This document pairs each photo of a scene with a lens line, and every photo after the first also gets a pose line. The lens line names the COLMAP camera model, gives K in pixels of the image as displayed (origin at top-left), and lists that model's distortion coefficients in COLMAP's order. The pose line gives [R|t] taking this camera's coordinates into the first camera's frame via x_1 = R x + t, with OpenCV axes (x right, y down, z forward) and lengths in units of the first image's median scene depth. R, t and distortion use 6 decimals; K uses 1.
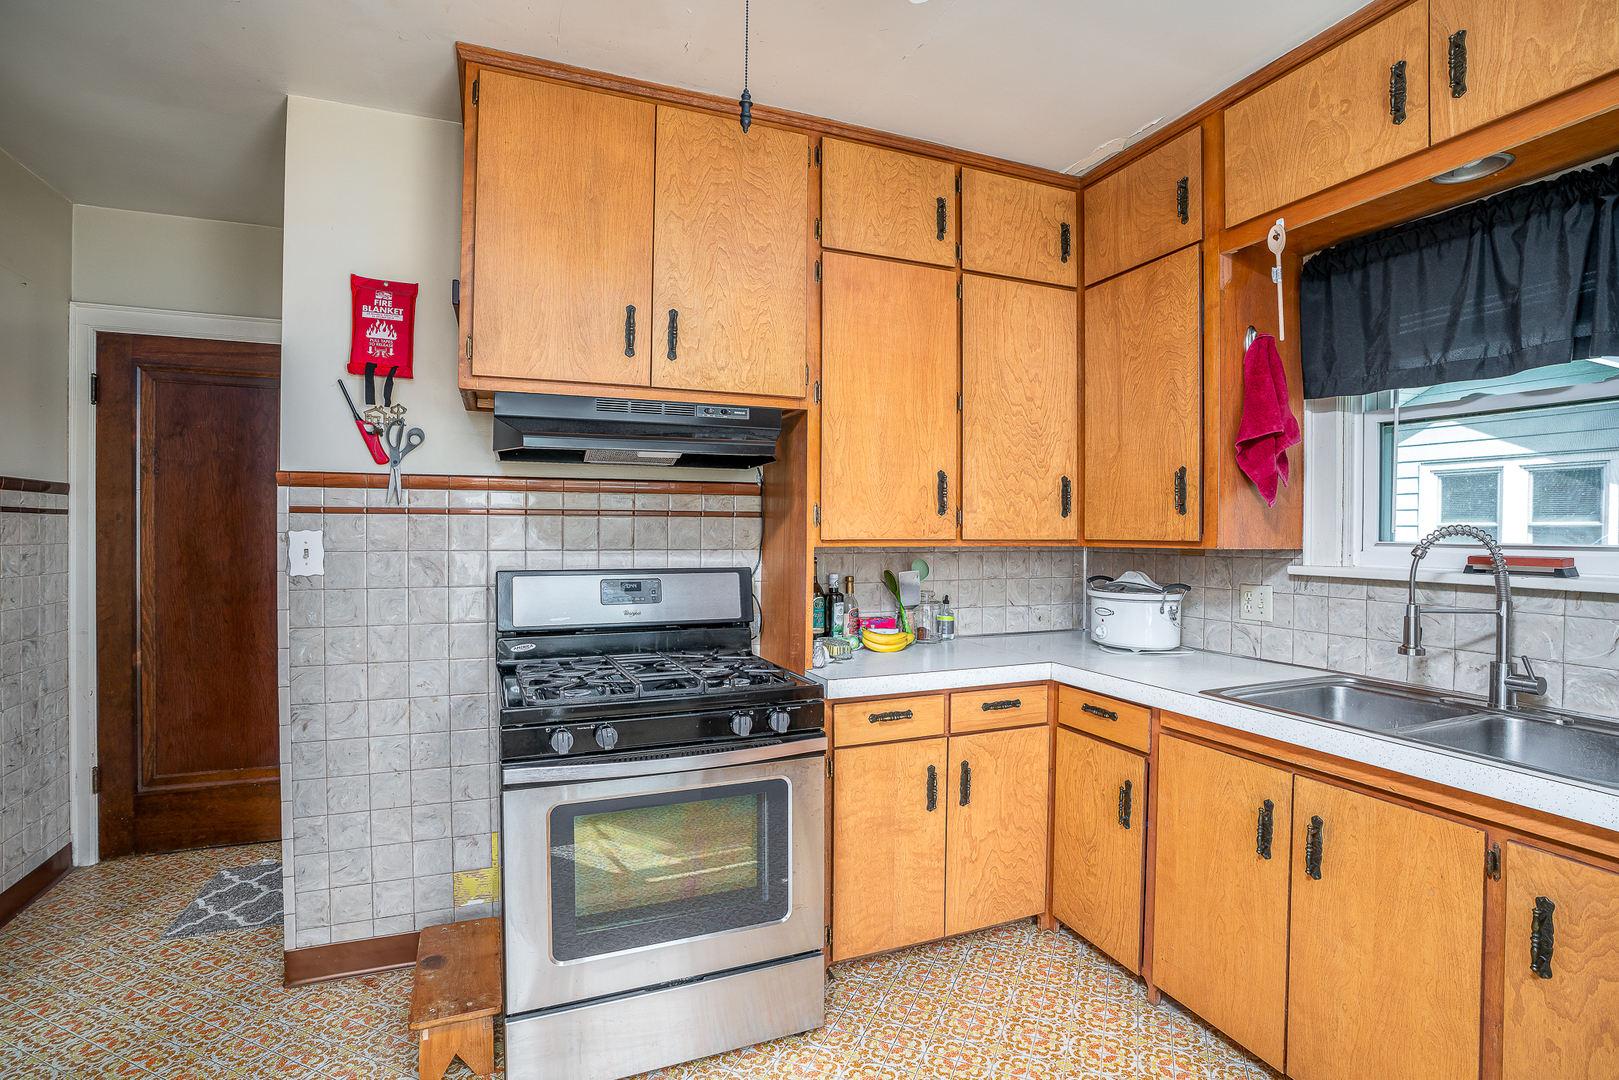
lens RADIAL K [[796.5, 0, 811.9], [0, 796.5, 540.9], [0, 0, 1]] dist [0.004135, 0.001975]
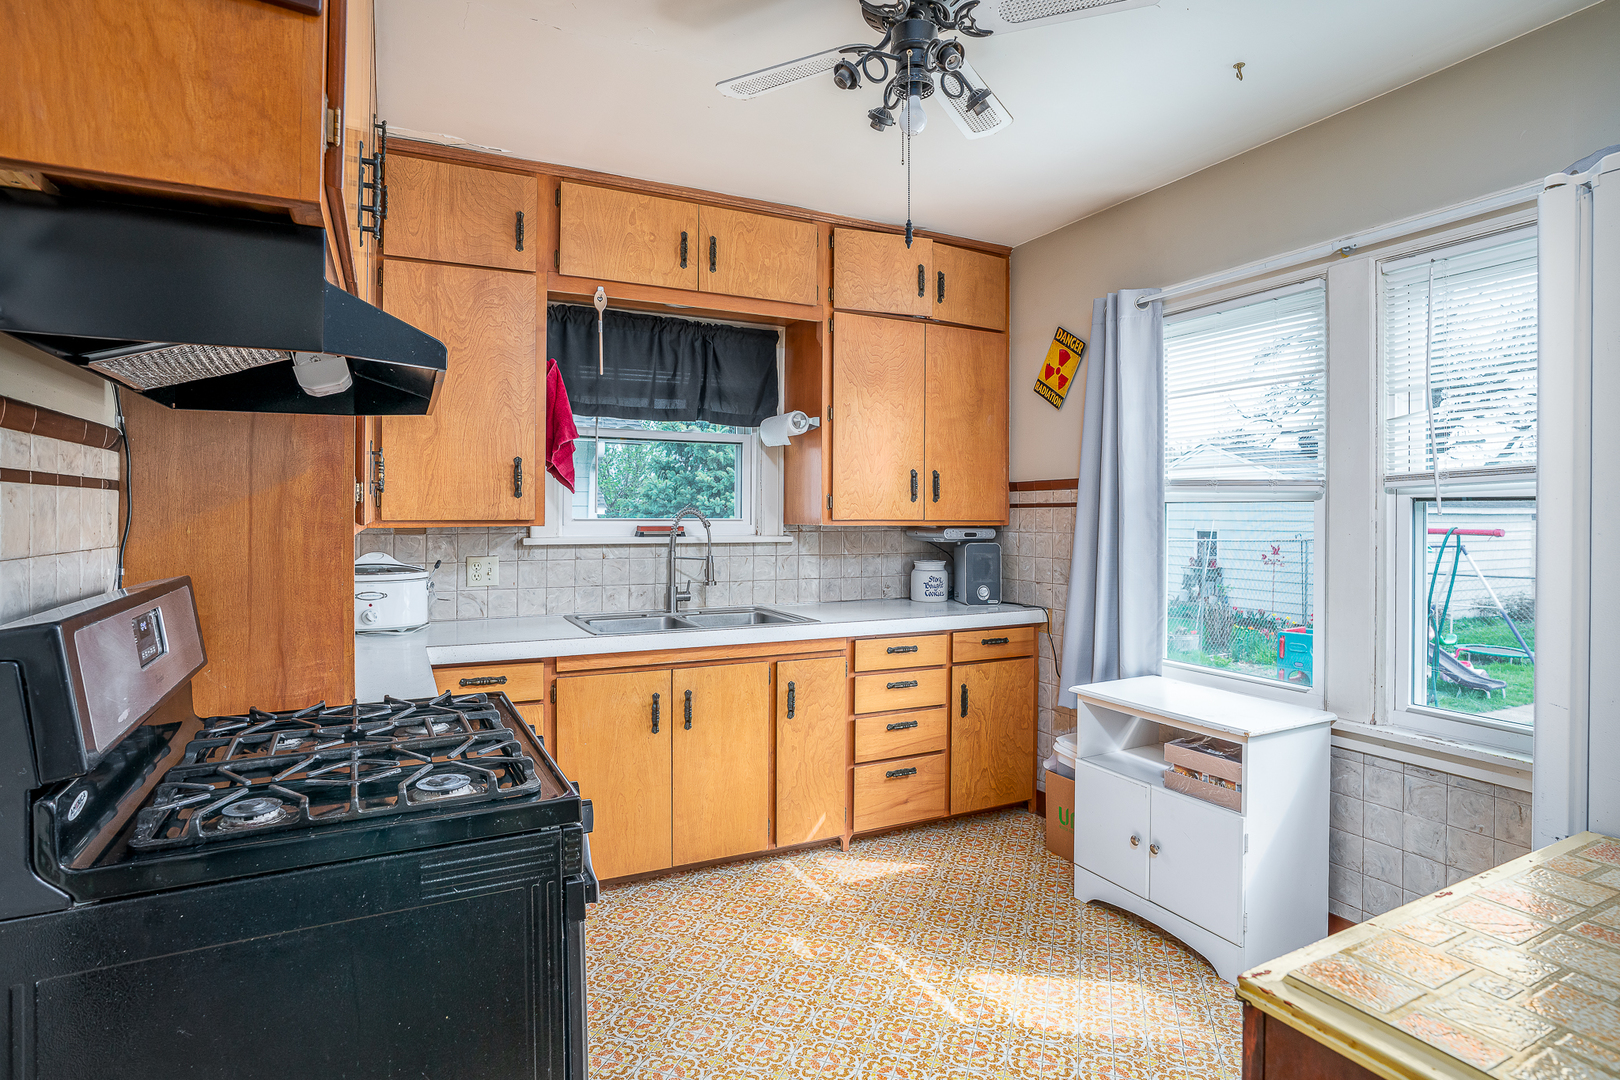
lens RADIAL K [[847.2, 0, 810.9], [0, 847.2, 523.2], [0, 0, 1]] dist [-0.006082, -0.000178]
pose [[-0.059315, -0.018059, 0.998076, -0.849644], [0.011221, 0.999761, 0.018757, -0.014478], [-0.998176, 0.012312, -0.059098, 0.678088]]
